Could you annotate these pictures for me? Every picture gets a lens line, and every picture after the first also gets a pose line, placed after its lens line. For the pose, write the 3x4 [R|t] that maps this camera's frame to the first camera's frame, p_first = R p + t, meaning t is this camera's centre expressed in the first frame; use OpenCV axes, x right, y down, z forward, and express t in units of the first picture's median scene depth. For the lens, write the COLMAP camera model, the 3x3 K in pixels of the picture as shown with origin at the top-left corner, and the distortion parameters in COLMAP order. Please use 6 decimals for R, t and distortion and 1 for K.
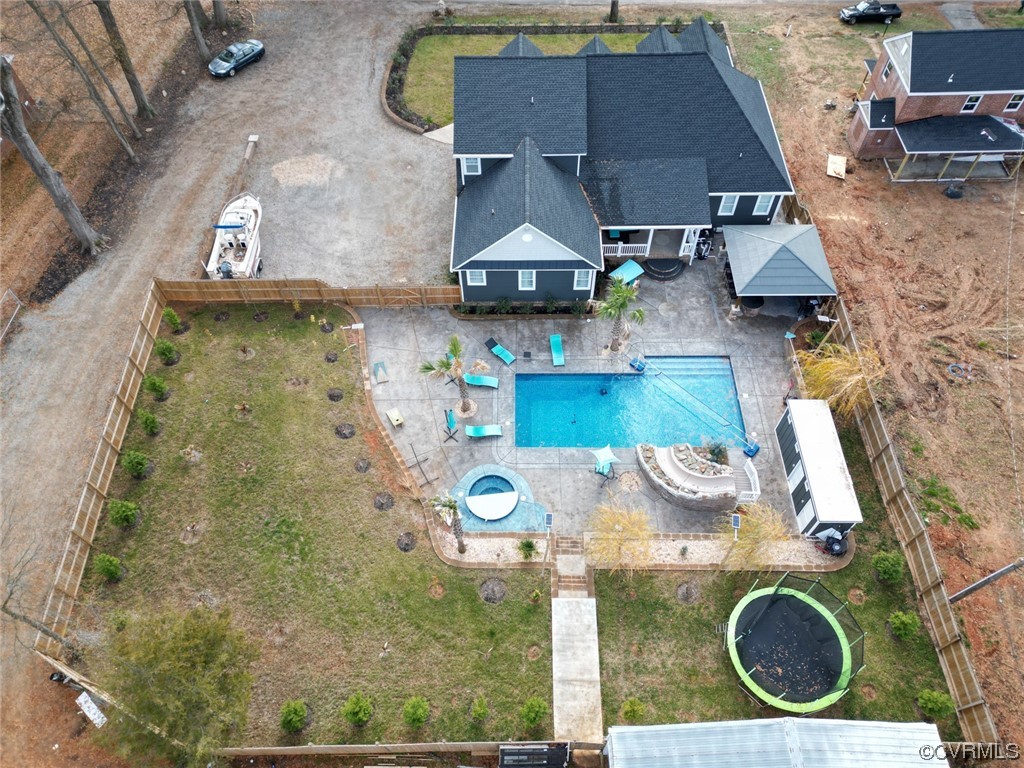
lens RADIAL K [[707.7, 0, 512.0], [0, 707.7, 384.0], [0, 0, 1]] dist [0.086158, -0.086983]
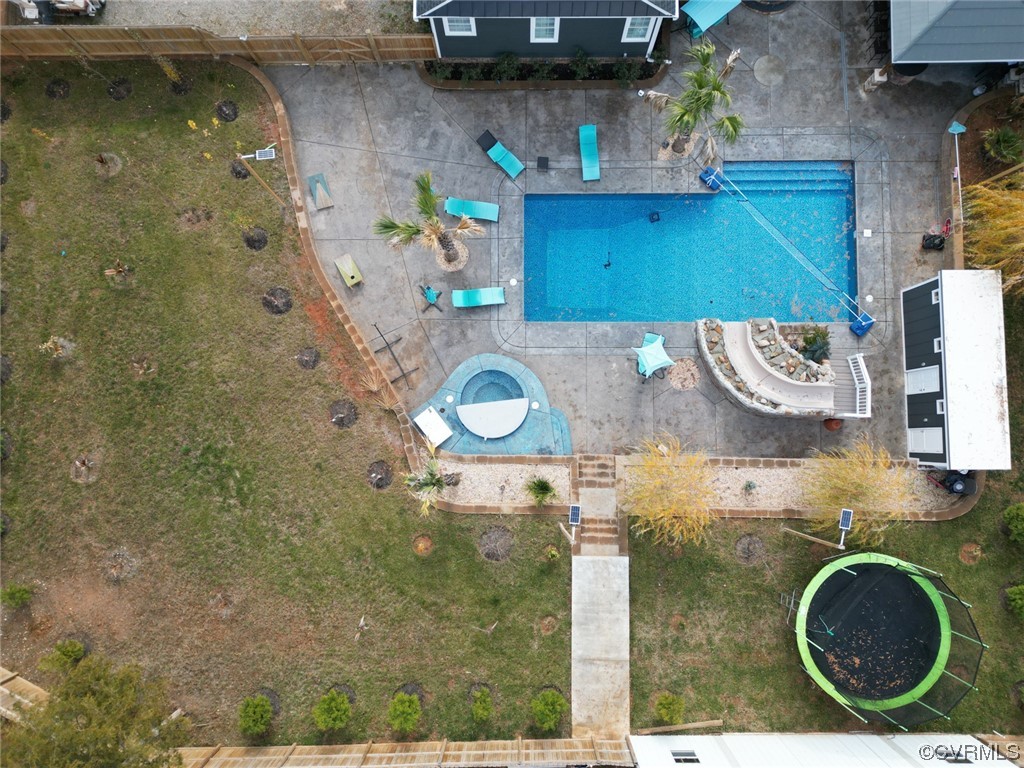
lens RADIAL K [[707.7, 0, 512.0], [0, 707.7, 384.0], [0, 0, 1]] dist [0.086158, -0.086983]
pose [[0.999997, -0.002283, -0.000458, -0.007928], [0.002205, 0.865678, 0.500597, -0.225285], [-0.000746, -0.500596, 0.865681, 0.386240]]
